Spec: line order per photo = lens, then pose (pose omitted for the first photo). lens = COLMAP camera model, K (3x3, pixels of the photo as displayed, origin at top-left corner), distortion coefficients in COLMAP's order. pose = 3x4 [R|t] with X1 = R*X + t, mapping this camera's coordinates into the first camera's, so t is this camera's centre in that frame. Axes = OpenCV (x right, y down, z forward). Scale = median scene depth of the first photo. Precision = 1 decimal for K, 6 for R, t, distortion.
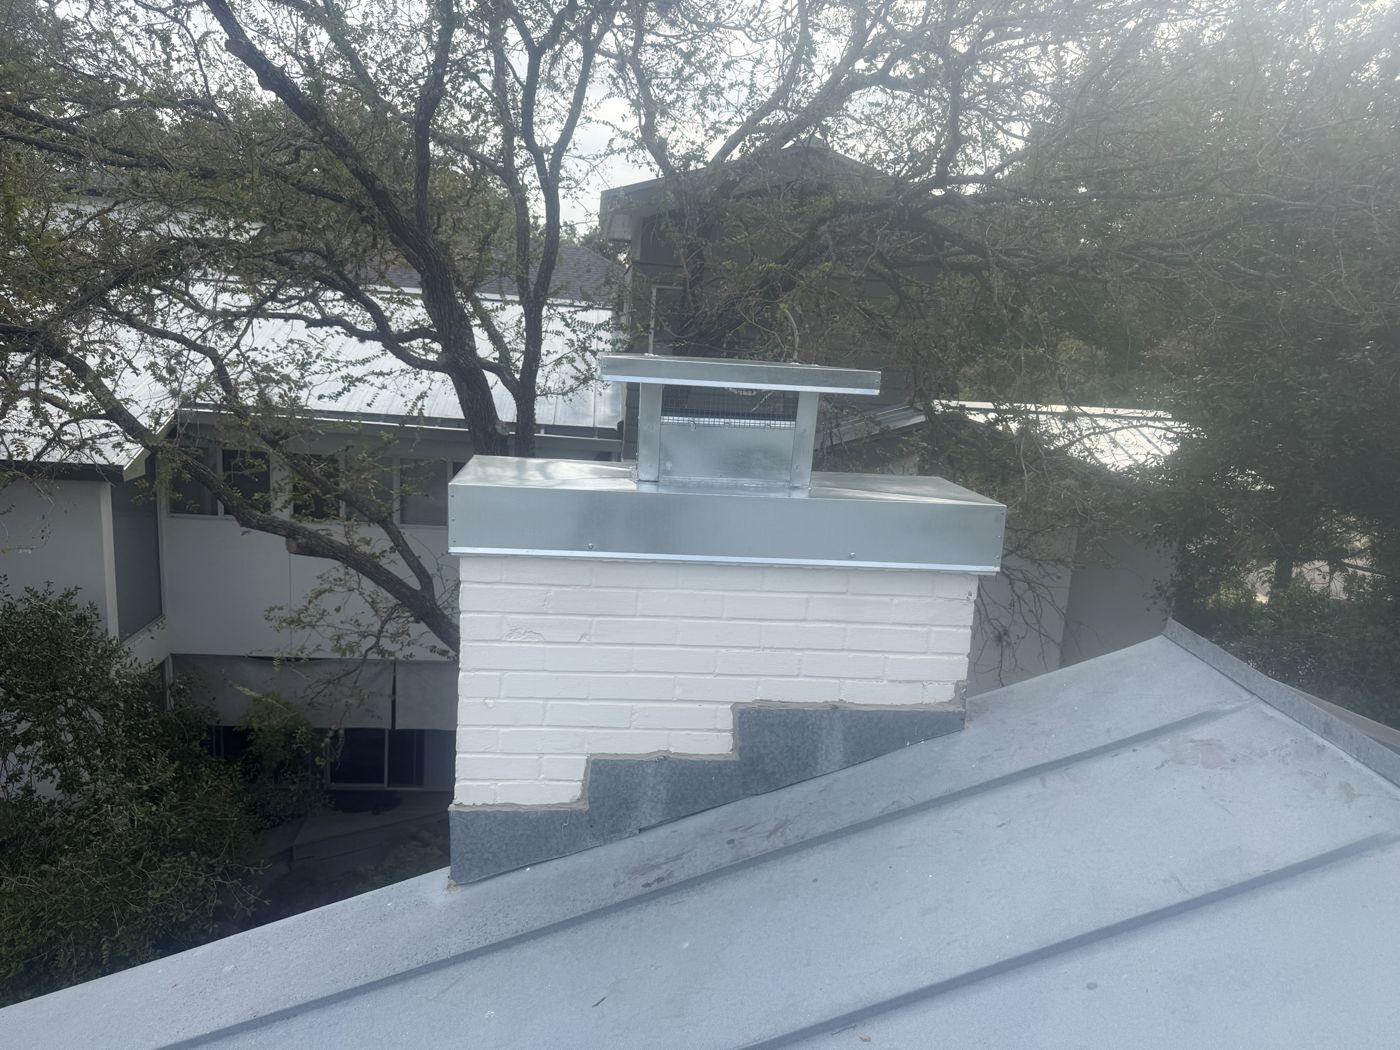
lens RADIAL K [[1002.9, 0, 703.5], [0, 1002.9, 522.0], [0, 0, 1]] dist [-0.038583, -0.002493]
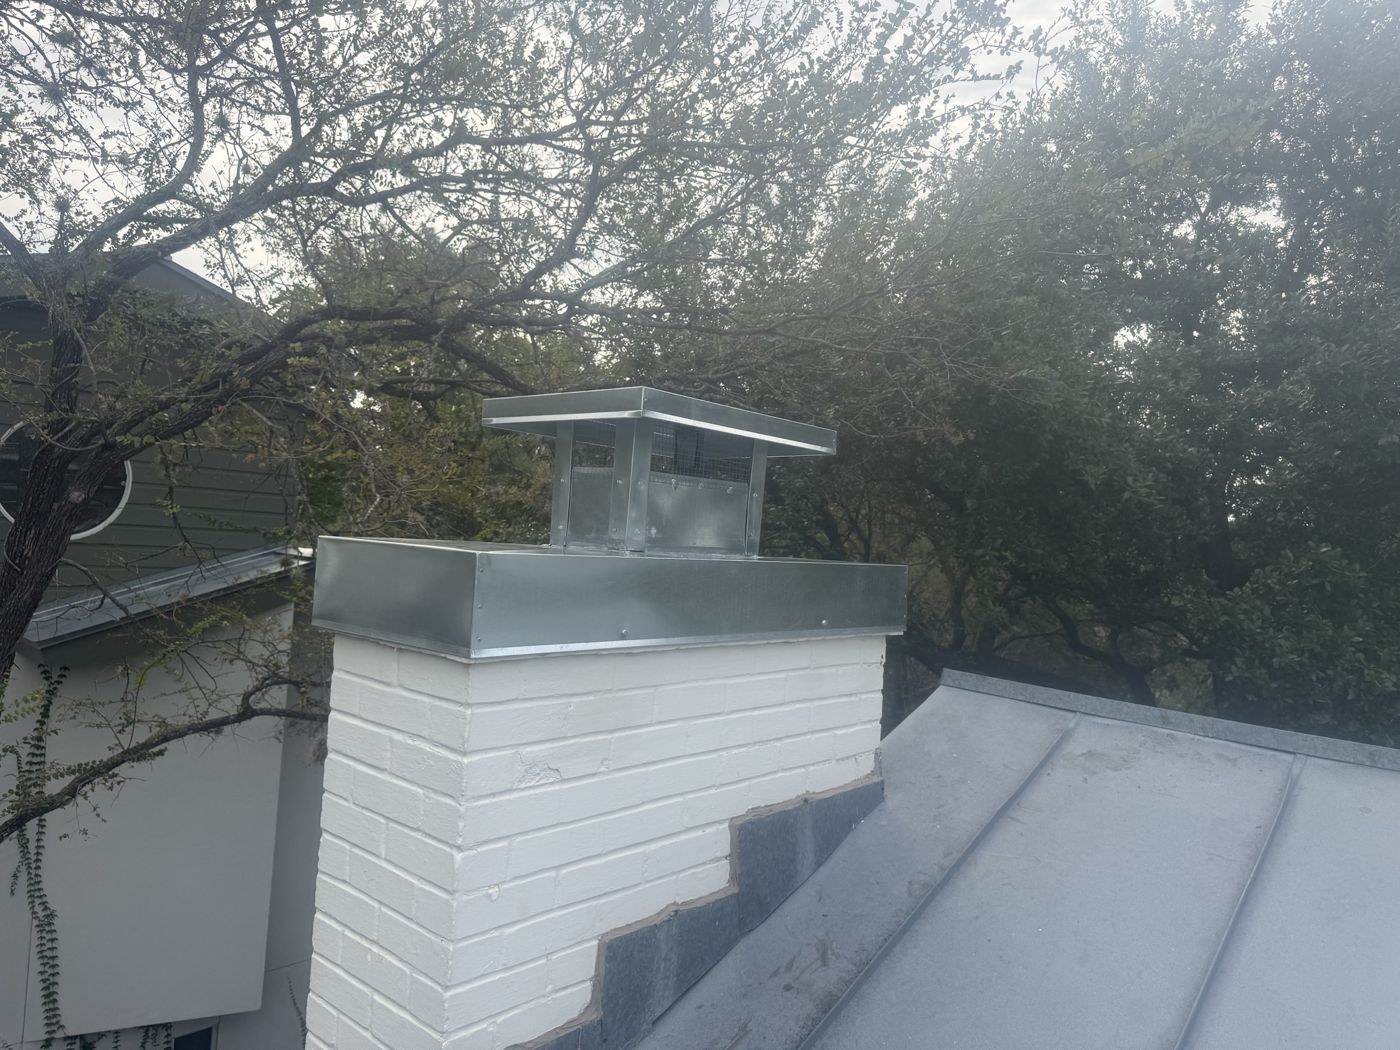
lens RADIAL K [[1002.9, 0, 701.7], [0, 1002.9, 525.3], [0, 0, 1]] dist [-0.038583, -0.002493]
pose [[0.721806, -0.009934, 0.692024, -0.544095], [0.121321, 0.986231, -0.112385, 0.034033], [-0.681379, 0.165077, 0.713072, 0.398117]]
